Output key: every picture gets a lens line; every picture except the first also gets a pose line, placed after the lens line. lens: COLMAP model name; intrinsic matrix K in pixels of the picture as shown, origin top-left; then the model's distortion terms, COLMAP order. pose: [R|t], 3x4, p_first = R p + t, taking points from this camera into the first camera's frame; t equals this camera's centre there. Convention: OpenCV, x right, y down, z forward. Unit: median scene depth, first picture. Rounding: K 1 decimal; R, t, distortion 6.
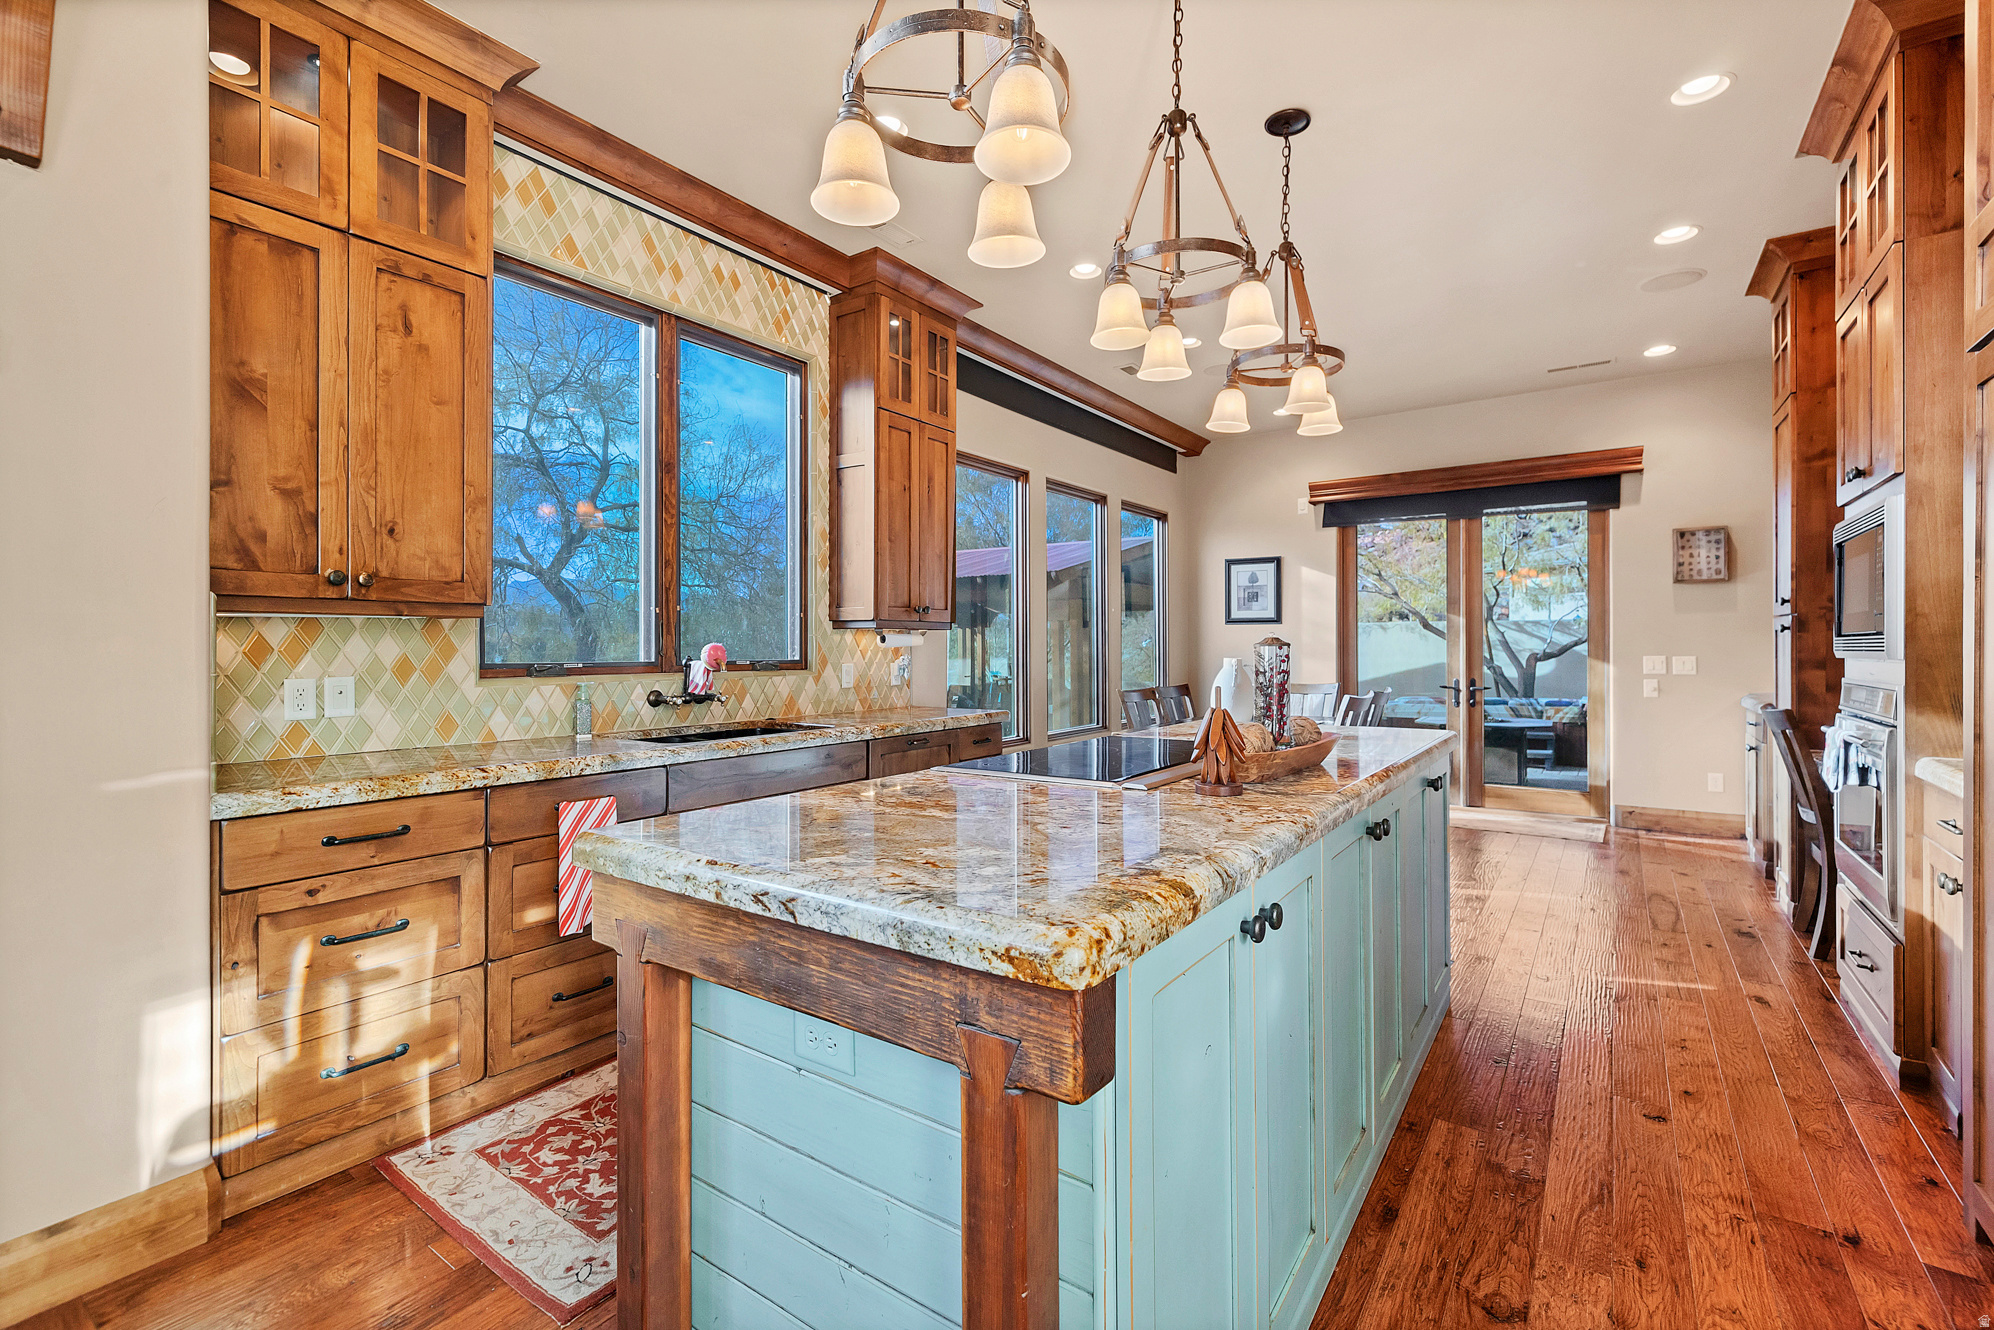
lens RADIAL K [[862.4, 0, 1016.9], [0, 862.4, 680.3], [0, 0, 1]] dist [0.001278, -0.000697]
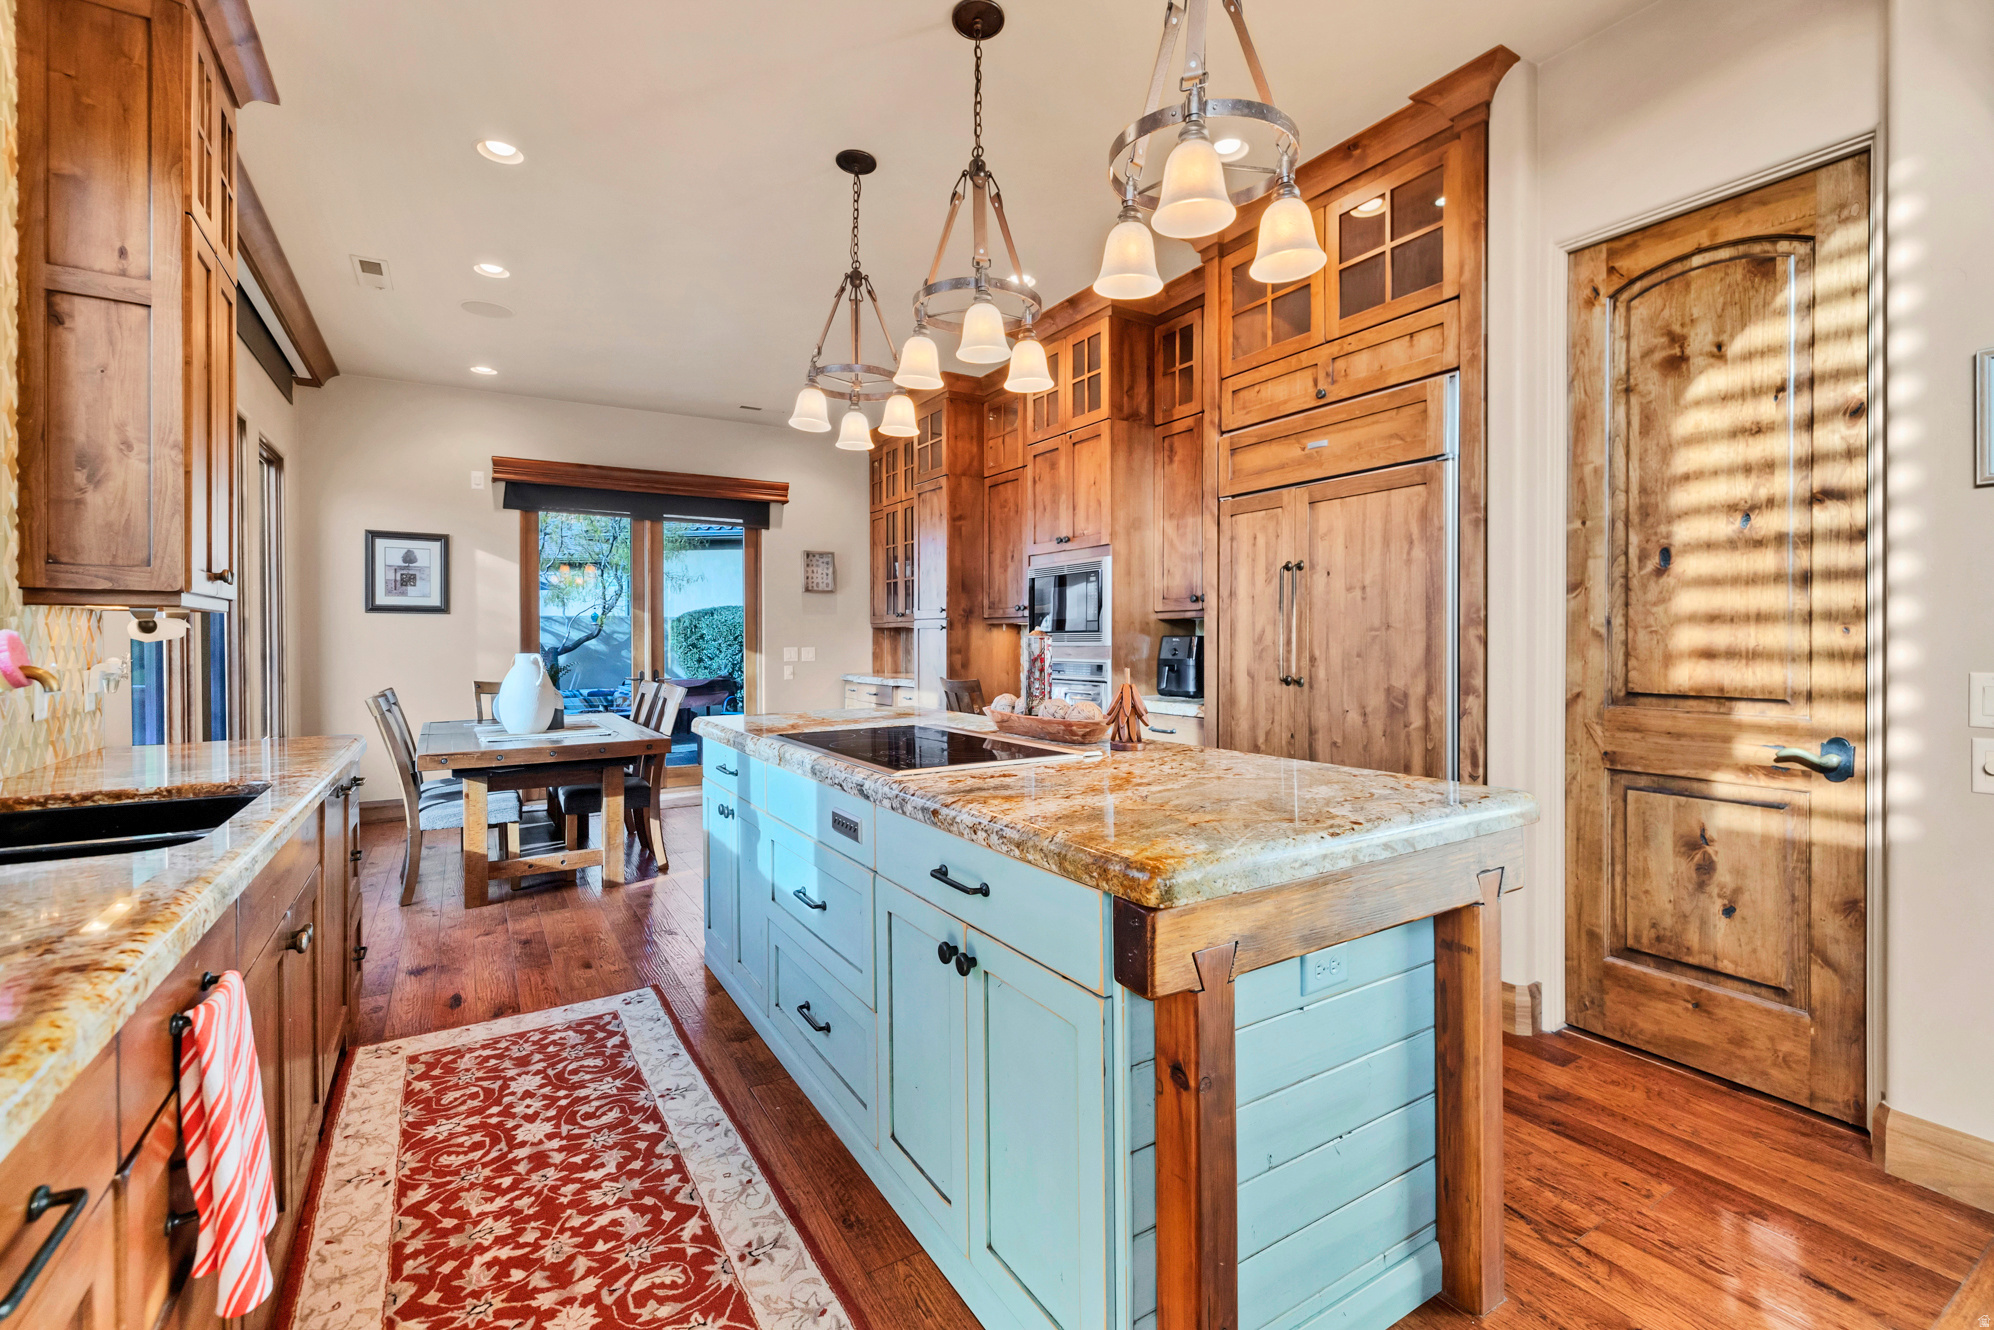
lens RADIAL K [[862.4, 0, 986.5], [0, 862.4, 670.7], [0, 0, 1]] dist [0.001278, -0.000697]
pose [[0.414760, -0.031120, 0.909398, -0.278313], [0.035436, 0.999209, 0.018032, -0.006173], [-0.909240, 0.024747, 0.415535, 0.181063]]
